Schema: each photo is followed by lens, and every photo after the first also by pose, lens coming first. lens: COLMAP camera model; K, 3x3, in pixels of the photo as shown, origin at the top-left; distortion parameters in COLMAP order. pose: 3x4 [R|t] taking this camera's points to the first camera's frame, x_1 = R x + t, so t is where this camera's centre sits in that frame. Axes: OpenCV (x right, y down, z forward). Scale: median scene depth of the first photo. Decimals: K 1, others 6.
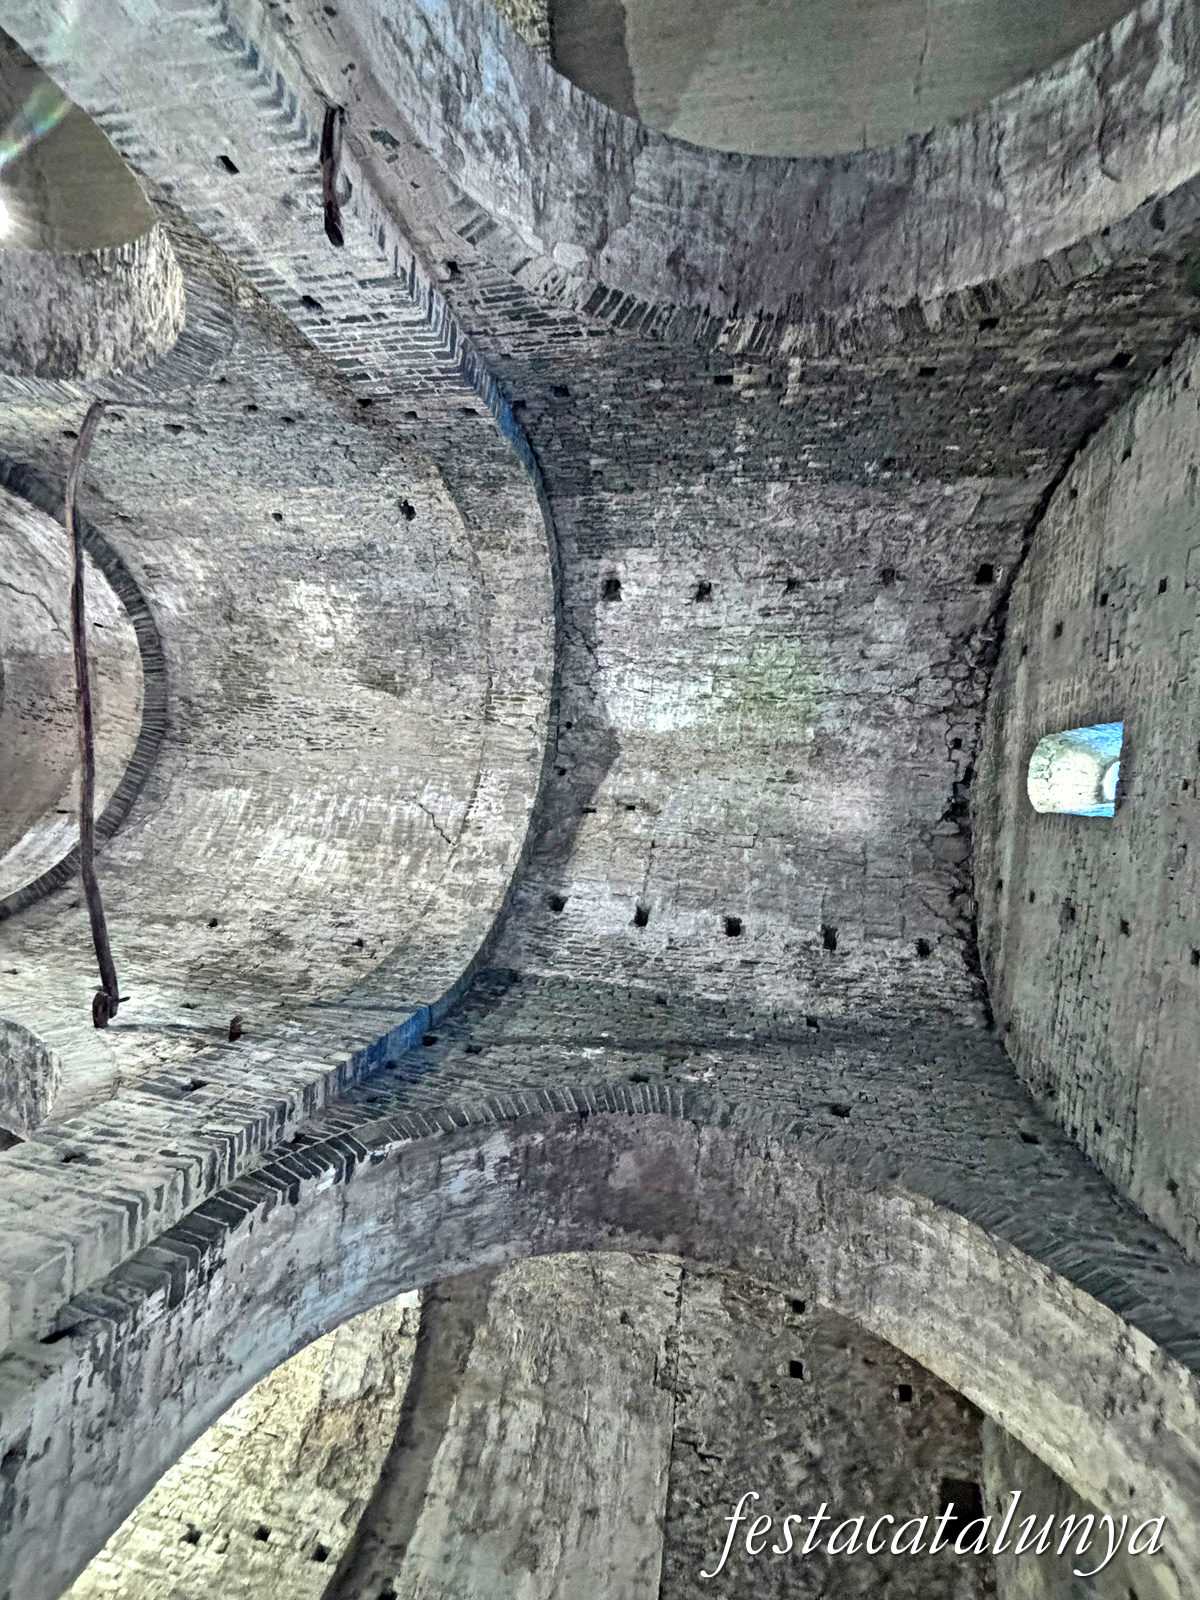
lens RADIAL K [[643.5, 0, 601.9], [0, 643.5, 802.5], [0, 0, 1]] dist [0.001523, -0.000173]
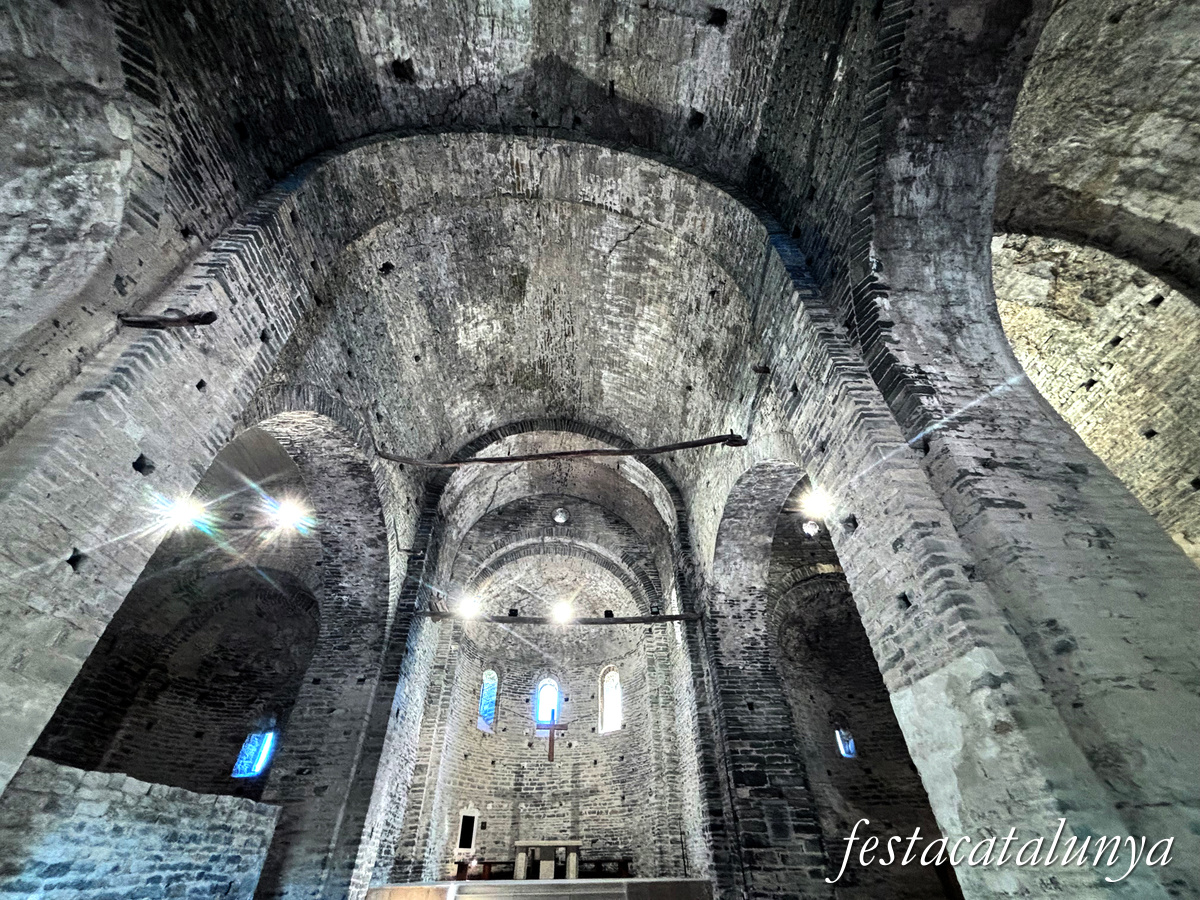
lens RADIAL K [[482.7, 0, 601.4], [0, 482.7, 446.5], [0, 0, 1]] dist [0.001523, -0.000173]
pose [[-0.030752, -0.799171, -0.600316, -0.019896], [0.999522, -0.022739, -0.020930, -0.002775], [0.003076, -0.600673, 0.799489, -0.010522]]
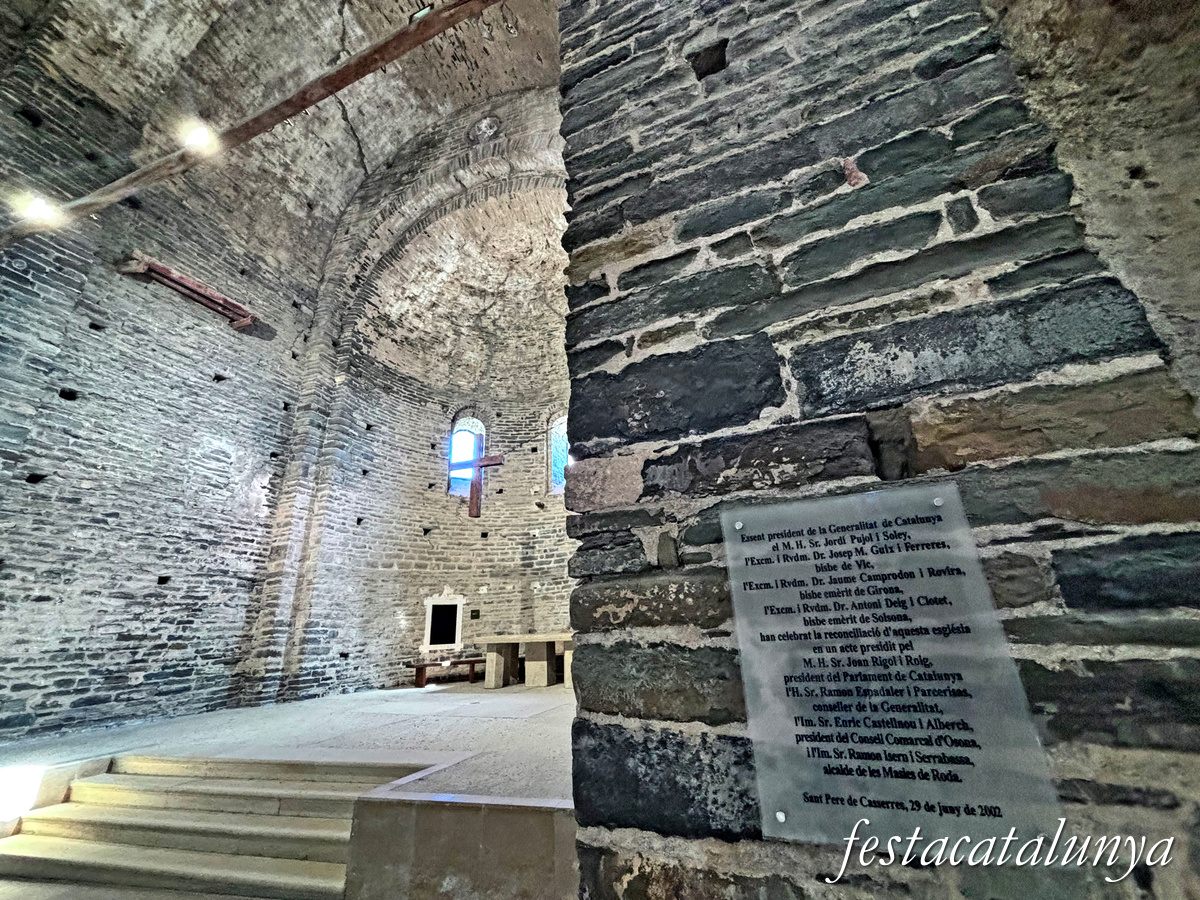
lens RADIAL K [[487.2, 0, 595.7], [0, 487.2, 445.8], [0, 0, 1]] dist [-0.001419, -0.000249]
pose [[-0.470387, -0.474256, -0.744190, -1.705261], [0.880245, -0.192442, -0.433745, 0.506273], [0.062492, -0.859097, 0.507984, 0.469101]]
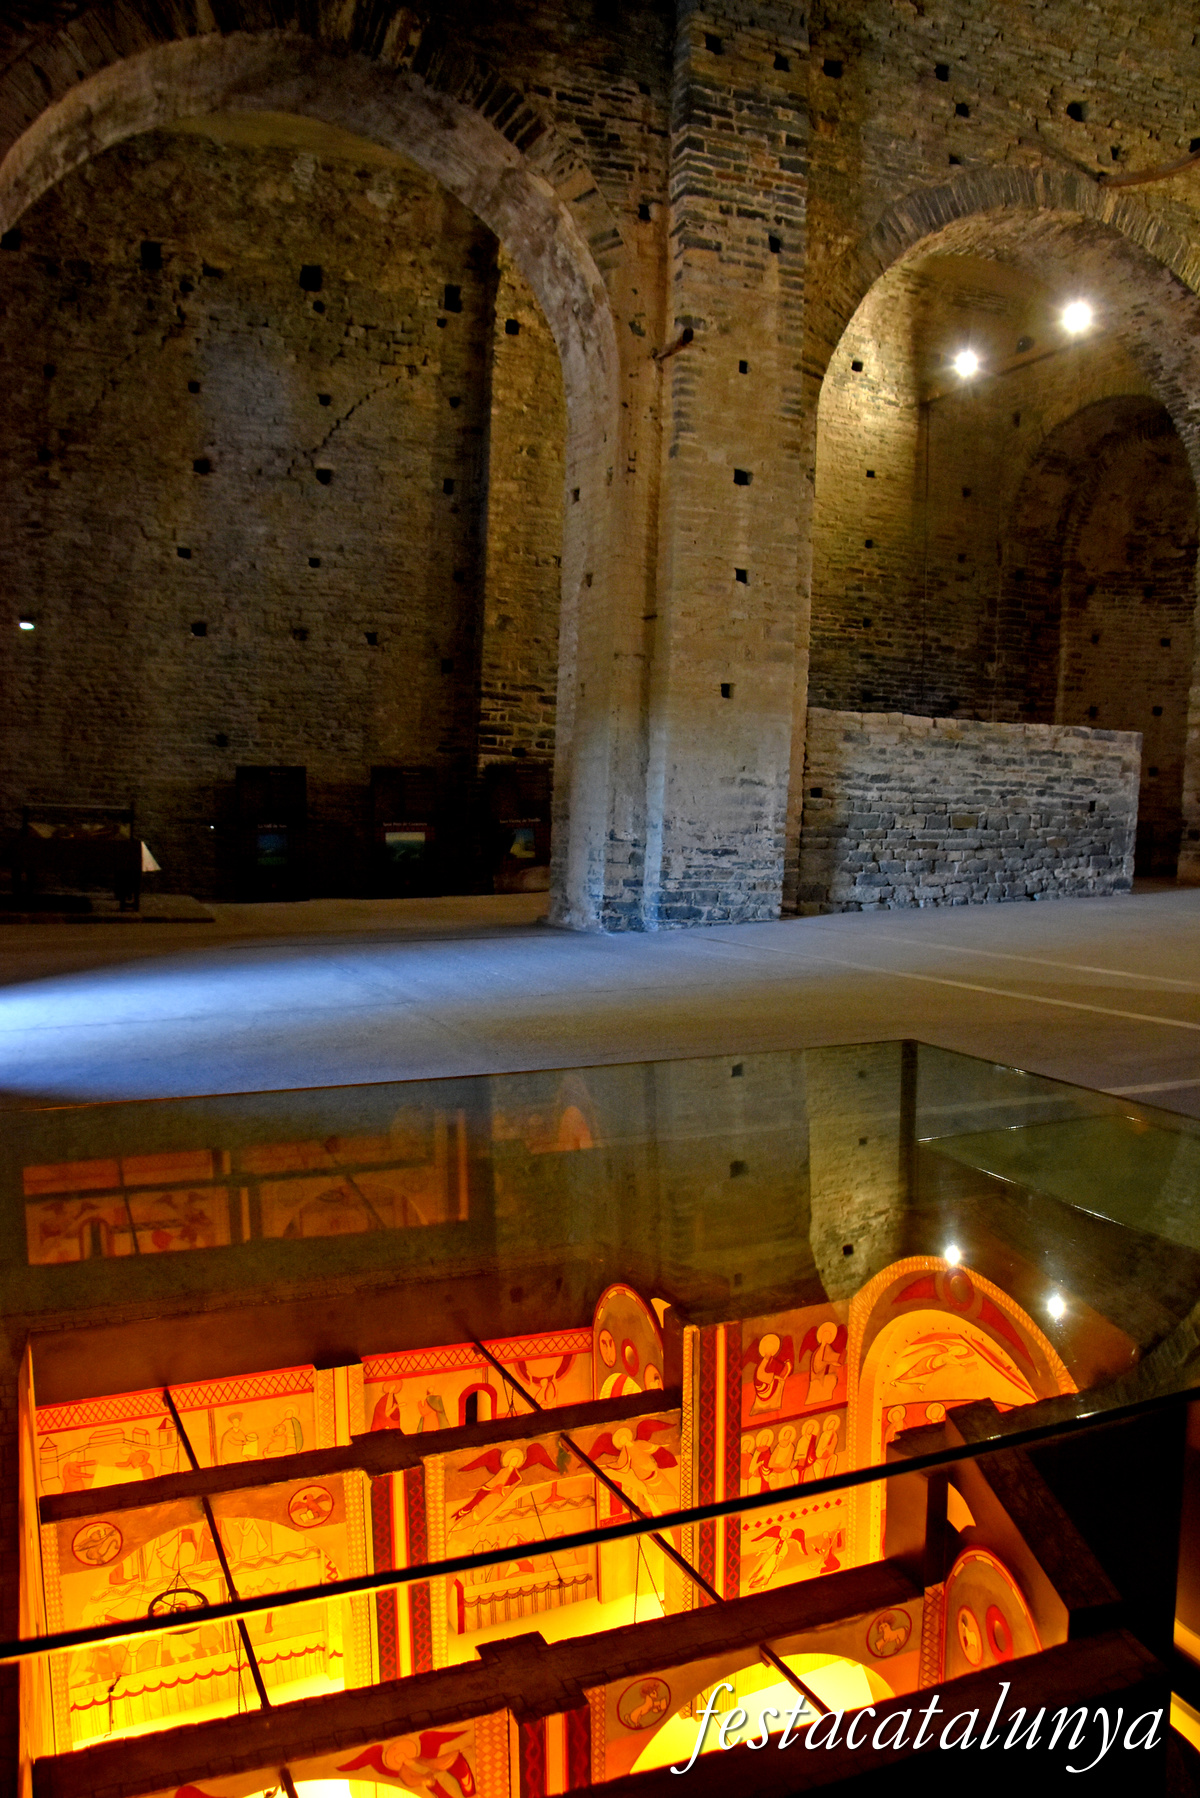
lens RADIAL K [[1427.0, 0, 600.0], [0, 1427.0, 899.0], [0, 0, 1]] dist [-0.156235, 0.121523]
pose [[-0.924281, -0.225549, -0.307949, 0.272517], [0.293769, 0.094813, -0.951163, 1.364791], [0.243732, -0.969607, -0.021374, -0.093134]]
